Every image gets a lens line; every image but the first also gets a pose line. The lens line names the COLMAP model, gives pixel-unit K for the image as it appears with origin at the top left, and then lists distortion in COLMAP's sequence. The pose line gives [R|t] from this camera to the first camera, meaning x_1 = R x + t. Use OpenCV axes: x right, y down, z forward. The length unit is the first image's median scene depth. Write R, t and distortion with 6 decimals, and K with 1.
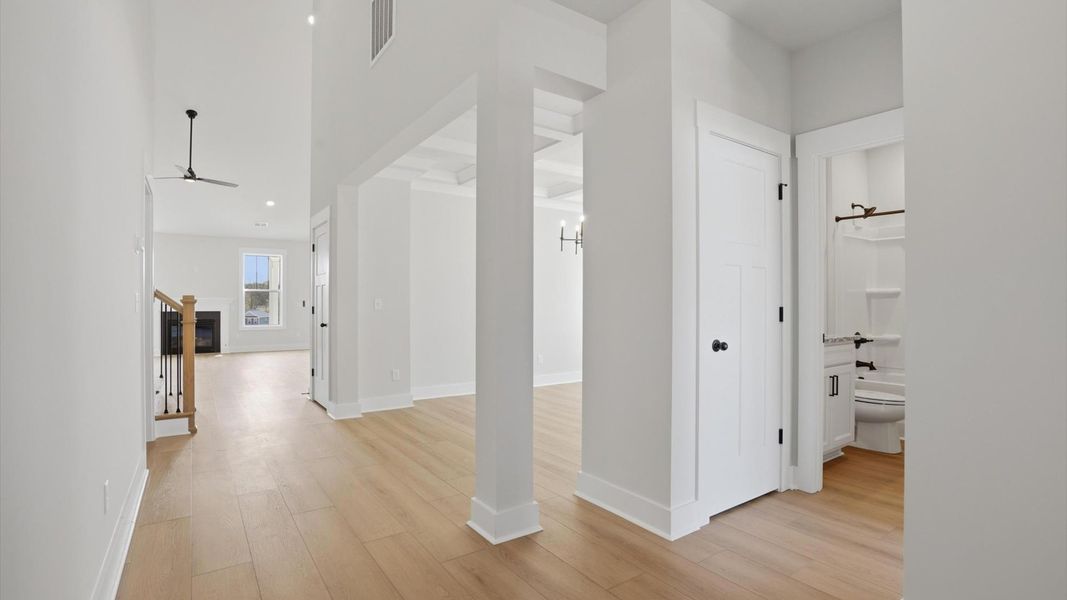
lens RADIAL K [[506.7, 0, 533.5], [0, 506.7, 300.0], [0, 0, 1]] dist [-0.022058, 0.000453]
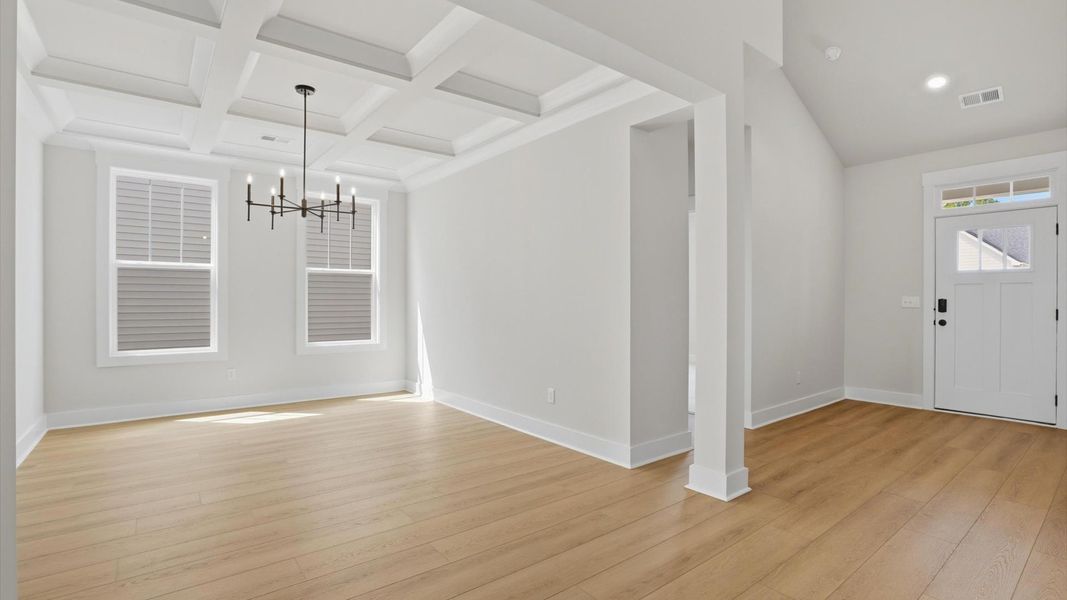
lens RADIAL K [[481.4, 0, 533.5], [0, 481.4, 300.0], [0, 0, 1]] dist [-0.000994, 0.000034]
pose [[-0.058978, -0.004557, 0.998249, -0.773045], [-0.007426, 0.999964, 0.004127, -0.009899], [-0.998232, -0.007169, -0.059009, 0.973959]]
